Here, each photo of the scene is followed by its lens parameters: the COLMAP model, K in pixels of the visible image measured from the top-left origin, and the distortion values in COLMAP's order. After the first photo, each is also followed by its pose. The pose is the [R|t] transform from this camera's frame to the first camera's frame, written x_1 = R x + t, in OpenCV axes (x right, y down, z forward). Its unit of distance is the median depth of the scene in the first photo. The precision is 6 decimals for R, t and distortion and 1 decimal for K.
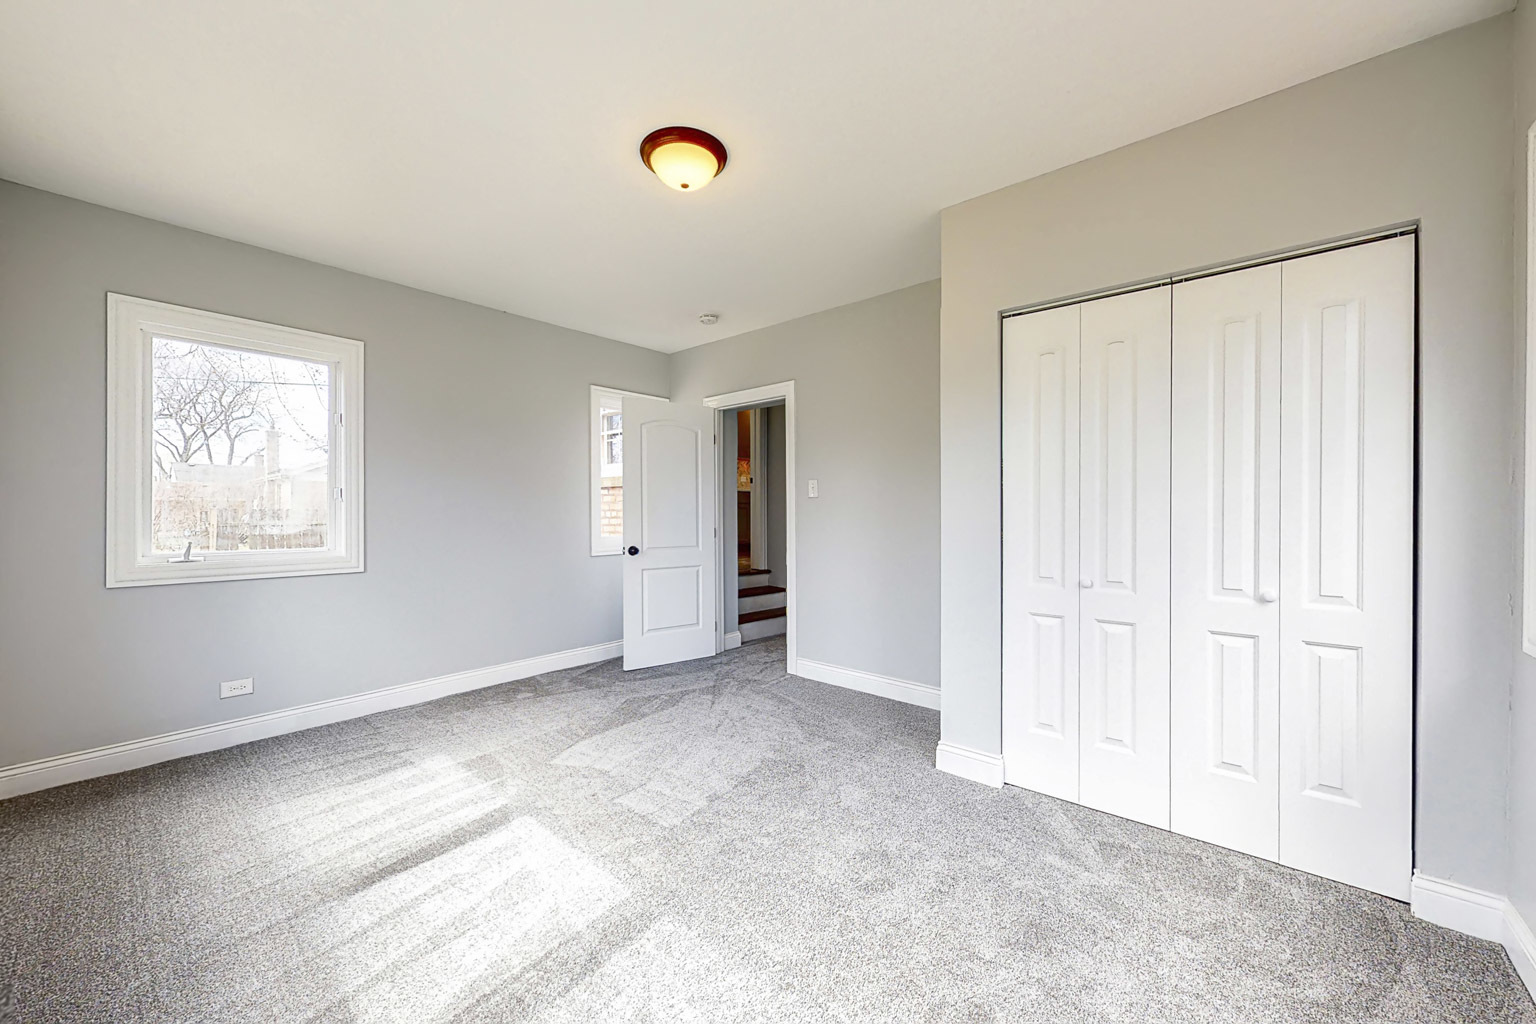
lens RADIAL K [[580.5, 0, 768.0], [0, 580.5, 512.0], [0, 0, 1]] dist [0.000206, -0.000054]
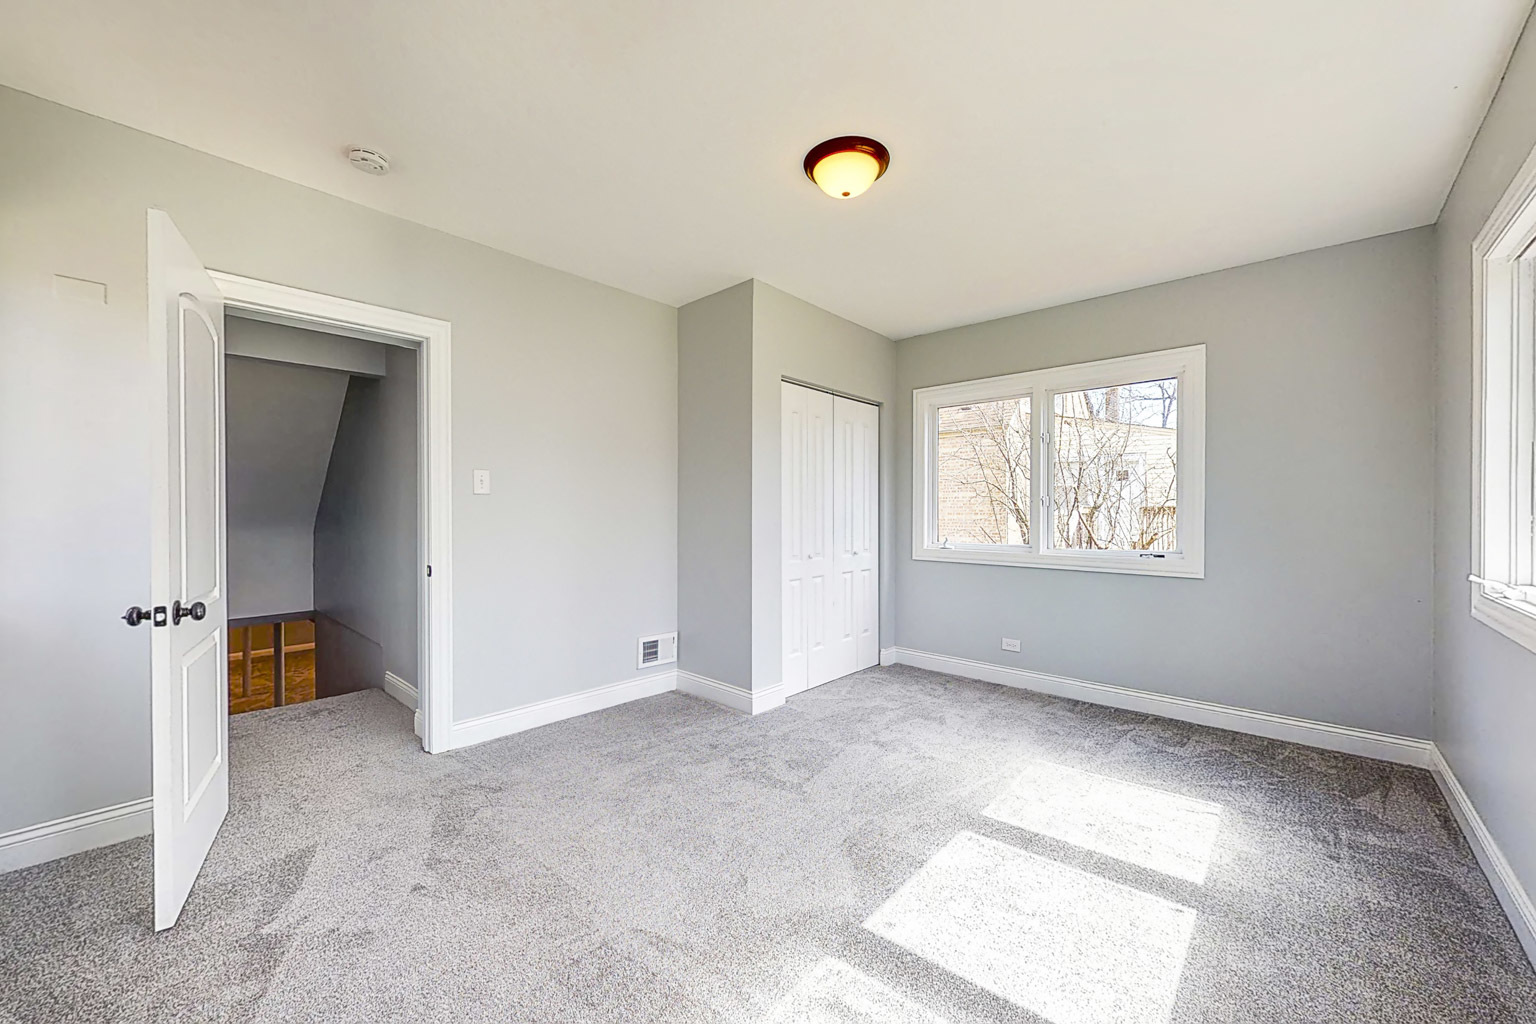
lens RADIAL K [[580.5, 0, 768.0], [0, 580.5, 512.0], [0, 0, 1]] dist [0.000206, -0.000054]
pose [[0.024523, 0.000334, 0.999699, -0.787900], [0.000165, 1.000000, -0.000338, -0.002305], [-0.999699, 0.000173, 0.024523, 0.751834]]
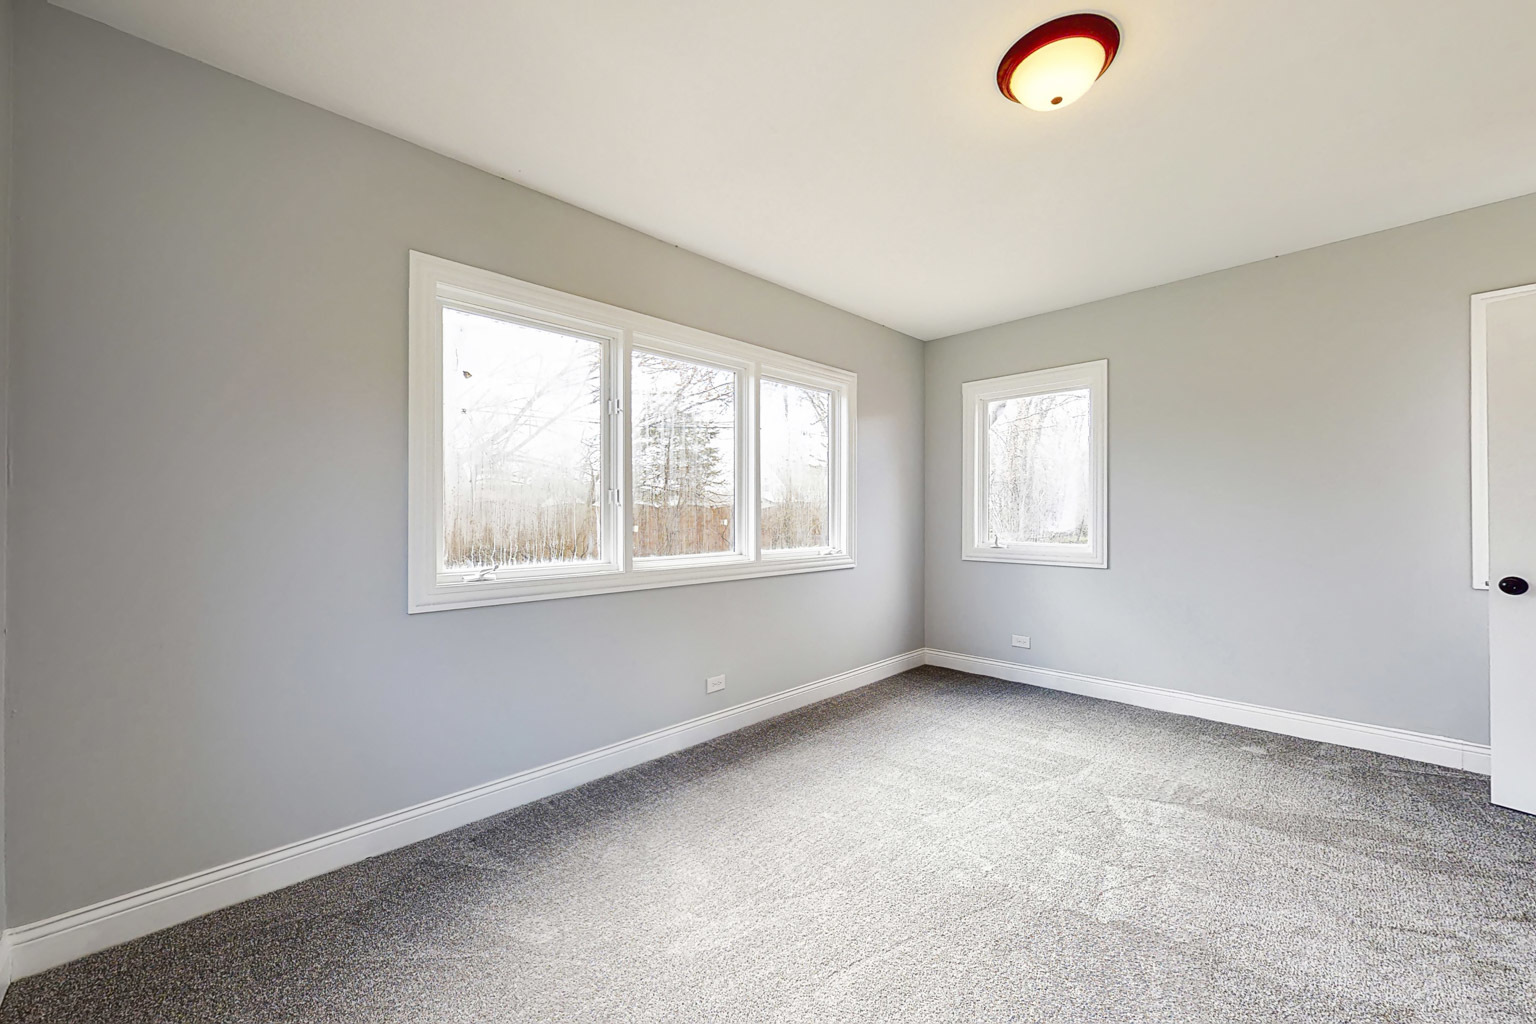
lens RADIAL K [[580.5, 0, 768.0], [0, 580.5, 512.0], [0, 0, 1]] dist [0.000206, -0.000054]
pose [[-0.086830, -0.003374, -0.996217, 0.456886], [-0.002506, 0.999992, -0.003169, 0.000770], [0.996220, 0.002222, -0.086838, 0.459083]]
